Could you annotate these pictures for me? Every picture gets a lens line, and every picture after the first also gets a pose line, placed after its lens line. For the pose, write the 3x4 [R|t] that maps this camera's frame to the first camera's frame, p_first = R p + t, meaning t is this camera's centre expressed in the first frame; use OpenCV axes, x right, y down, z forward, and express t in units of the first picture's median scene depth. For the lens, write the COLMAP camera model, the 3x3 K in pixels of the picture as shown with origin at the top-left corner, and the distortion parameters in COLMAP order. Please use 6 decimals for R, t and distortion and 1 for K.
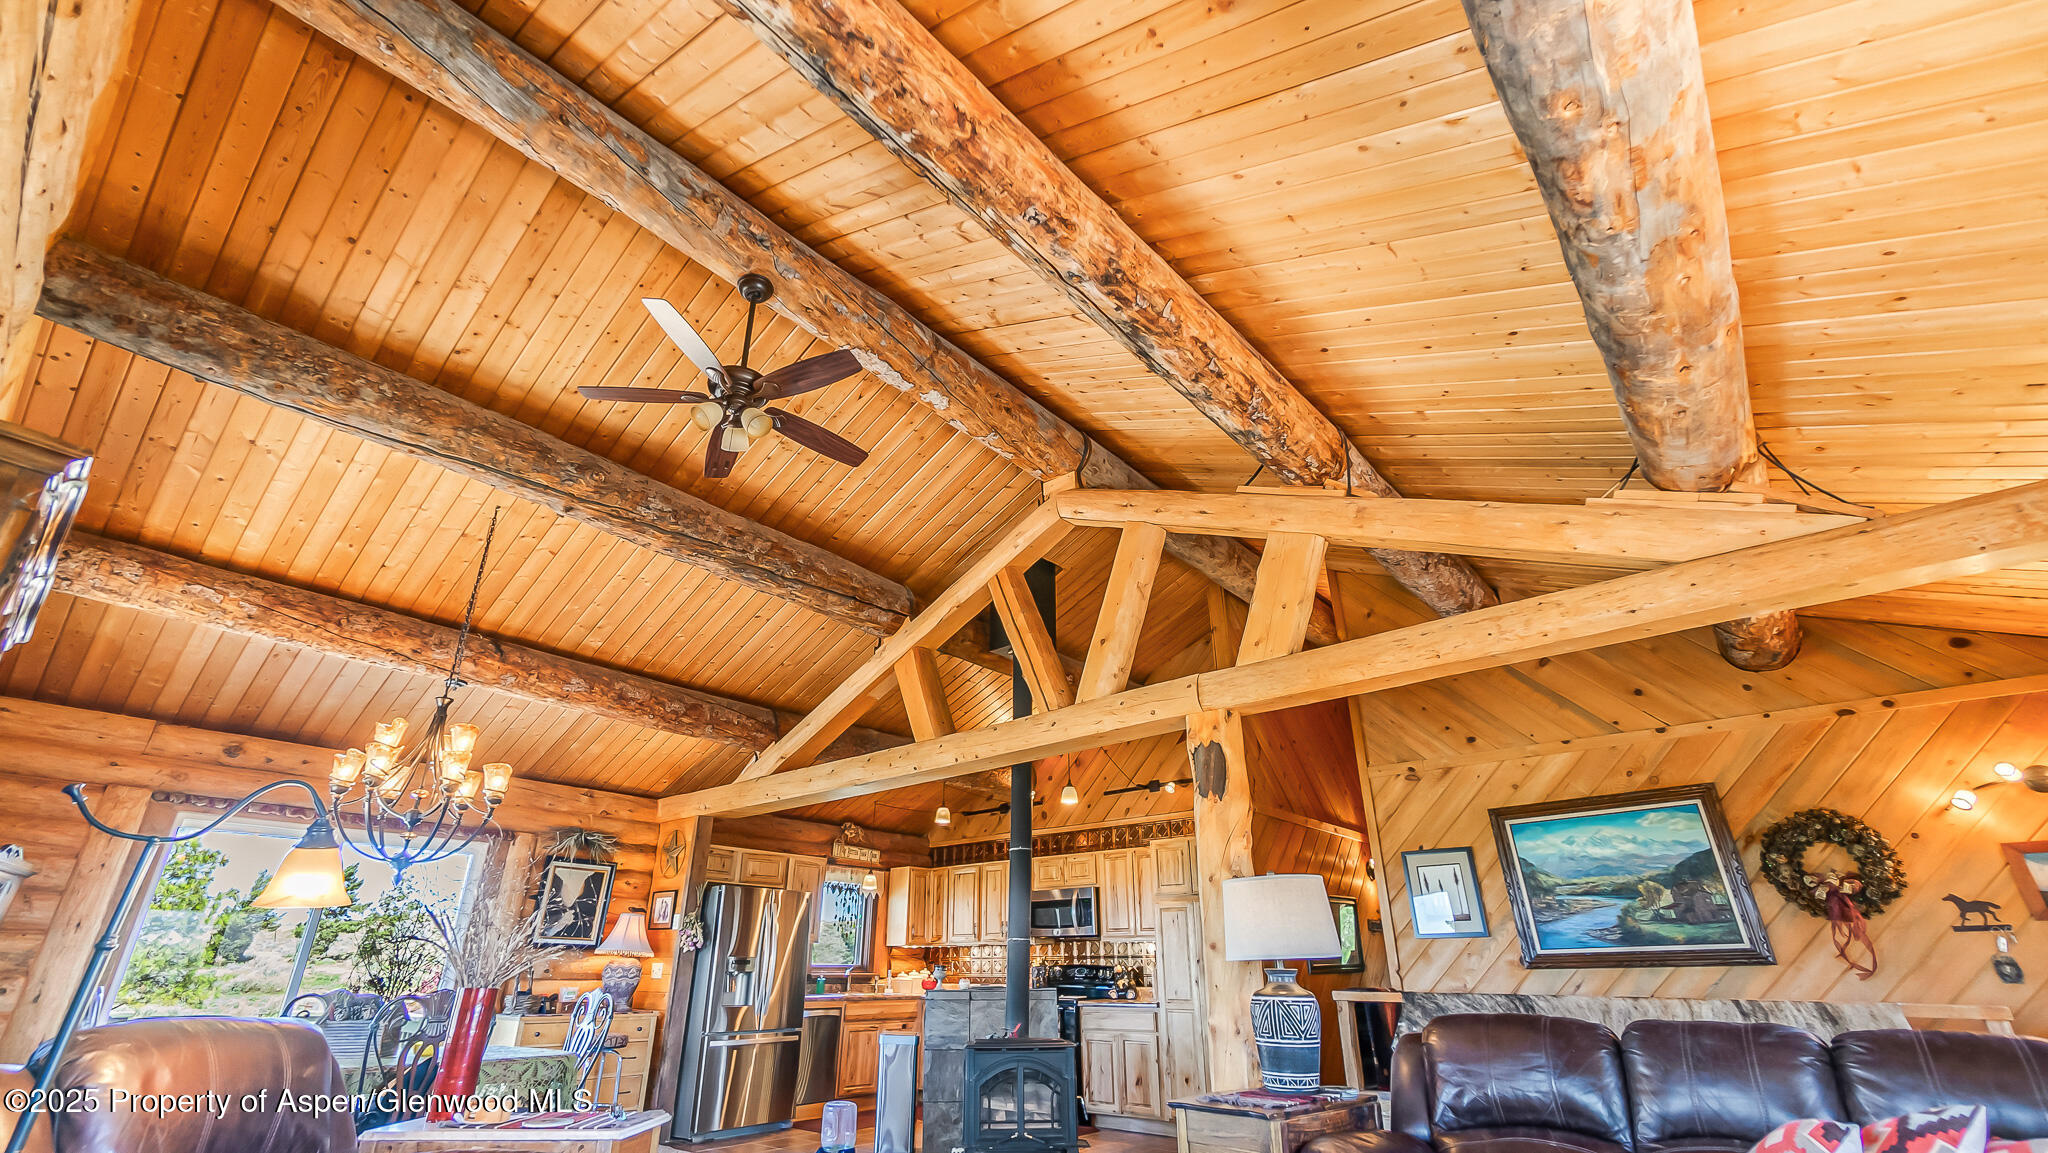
lens RADIAL K [[891.2, 0, 1012.4], [0, 891.2, 575.2], [0, 0, 1]] dist [-0.005209, 0.003011]
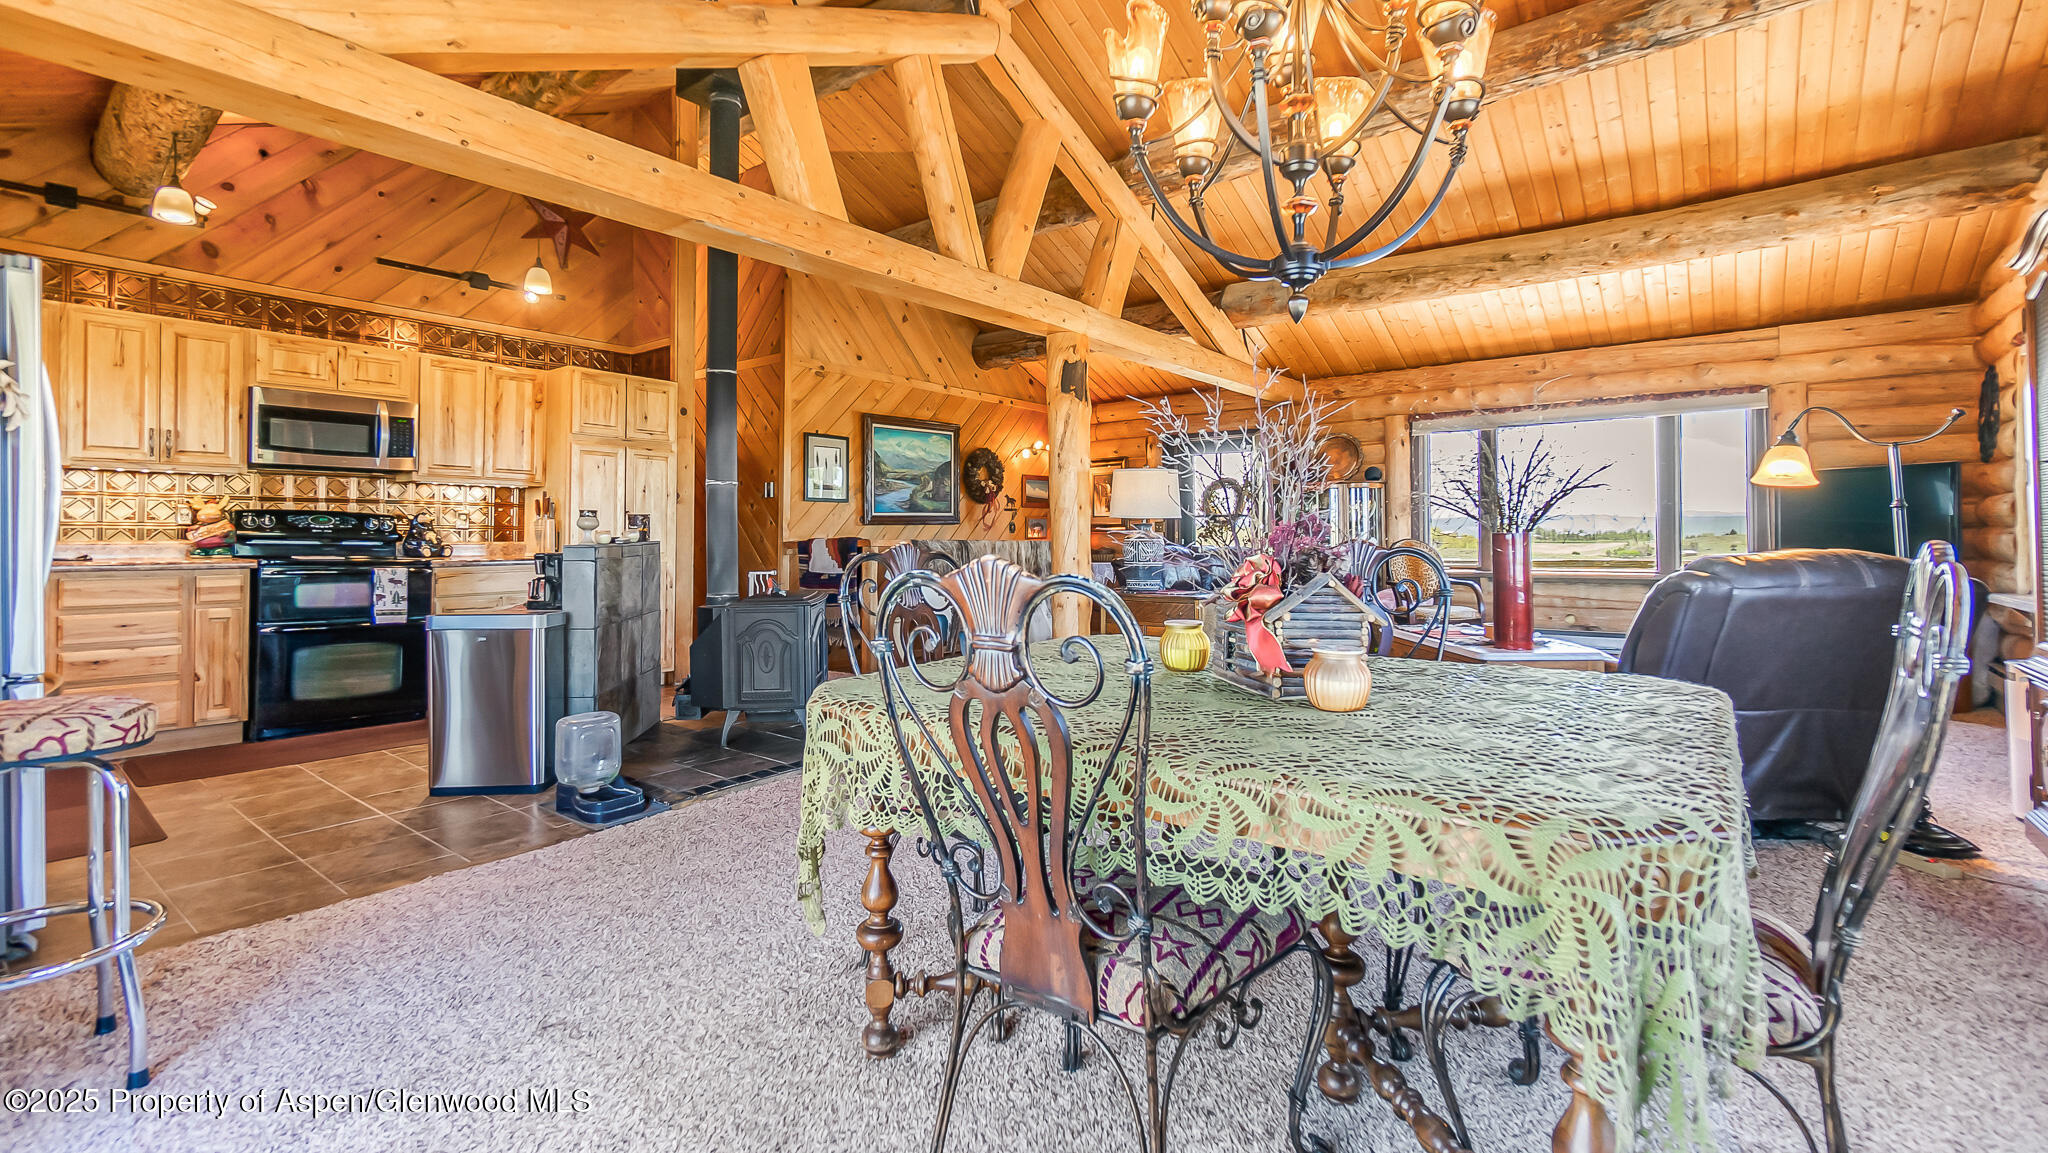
lens RADIAL K [[908.0, 0, 1030.5], [0, 908.0, 532.9], [0, 0, 1]] dist [-0.004956, -0.000071]
pose [[-0.041268, 0.003137, 0.999143, -0.818166], [-0.409744, 0.911986, -0.019787, 0.361534], [-0.911267, -0.410209, -0.036351, 0.780531]]
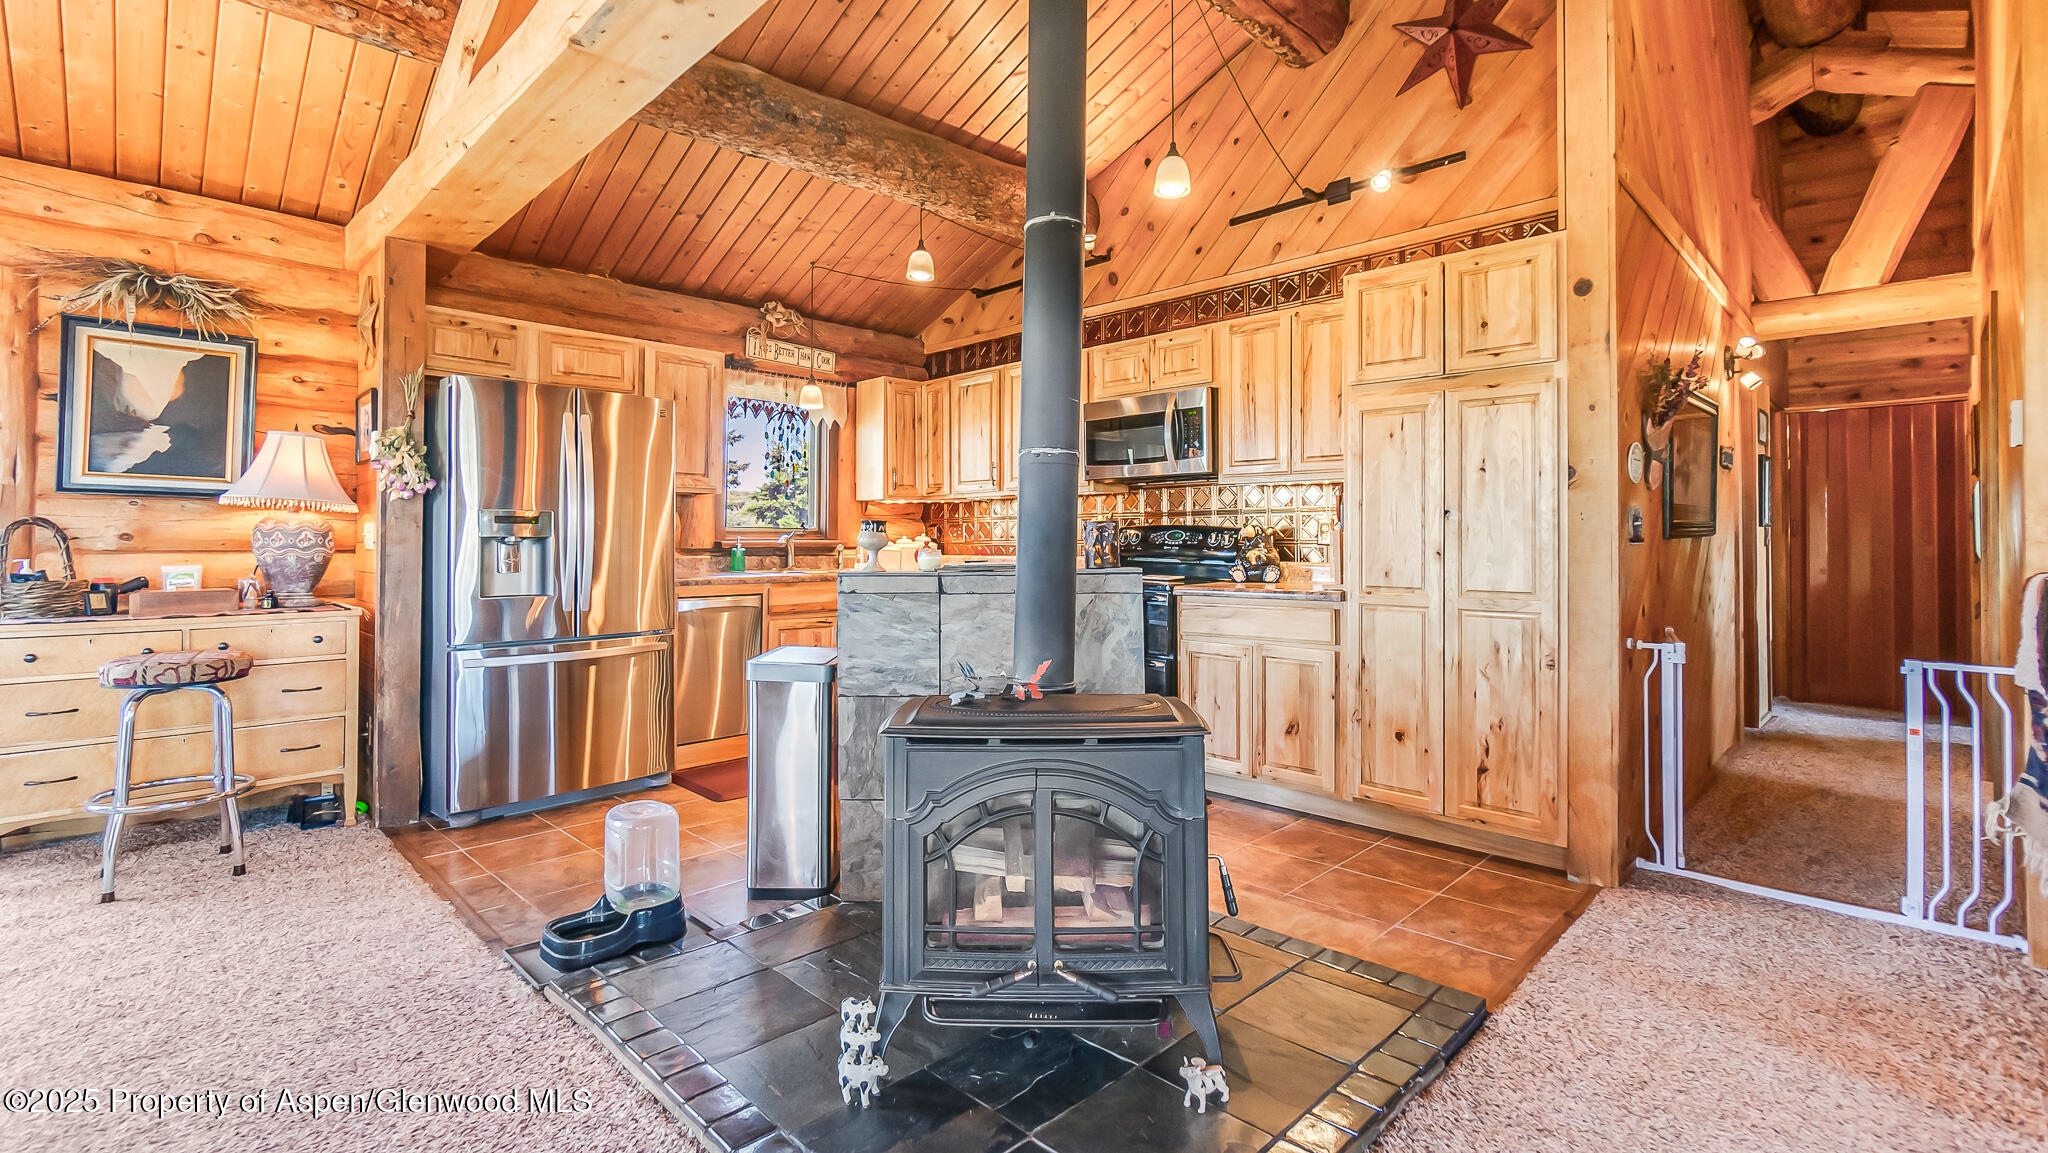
lens RADIAL K [[901.2, 0, 1006.7], [0, 901.2, 537.3], [0, 0, 1]] dist [-0.009039, -0.000025]
pose [[0.996993, -0.002305, -0.077456, 0.019731], [0.033289, 0.915367, 0.401242, 0.294298], [0.069976, -0.402614, 0.912691, 0.650776]]
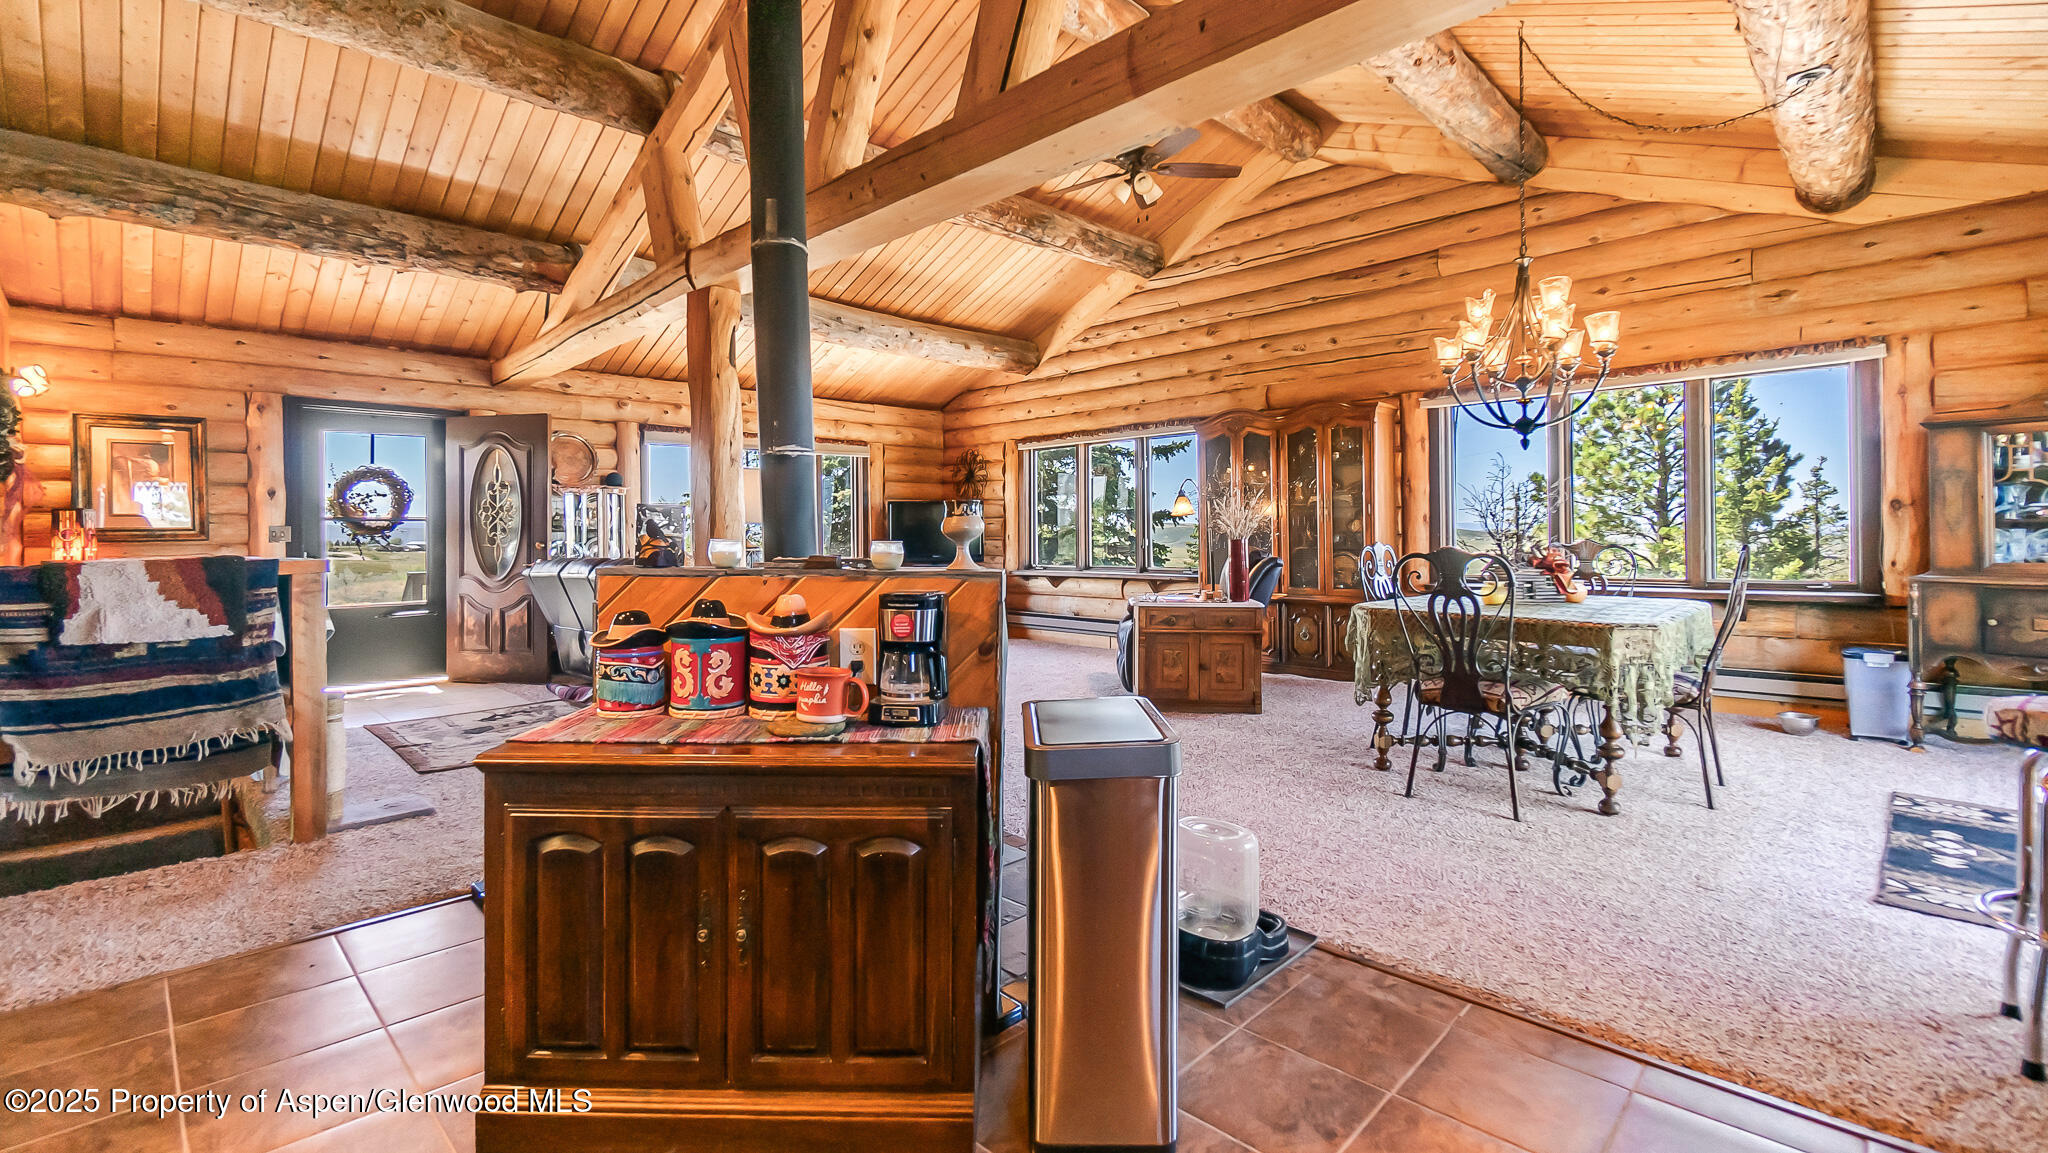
lens RADIAL K [[901.2, 0, 1006.7], [0, 901.2, 537.3], [0, 0, 1]] dist [-0.009039, -0.000025]
pose [[-0.996594, 0.006271, 0.082228, -0.136802], [-0.028131, 0.911453, -0.410442, 0.633044], [-0.077521, -0.411357, -0.908172, 1.397261]]
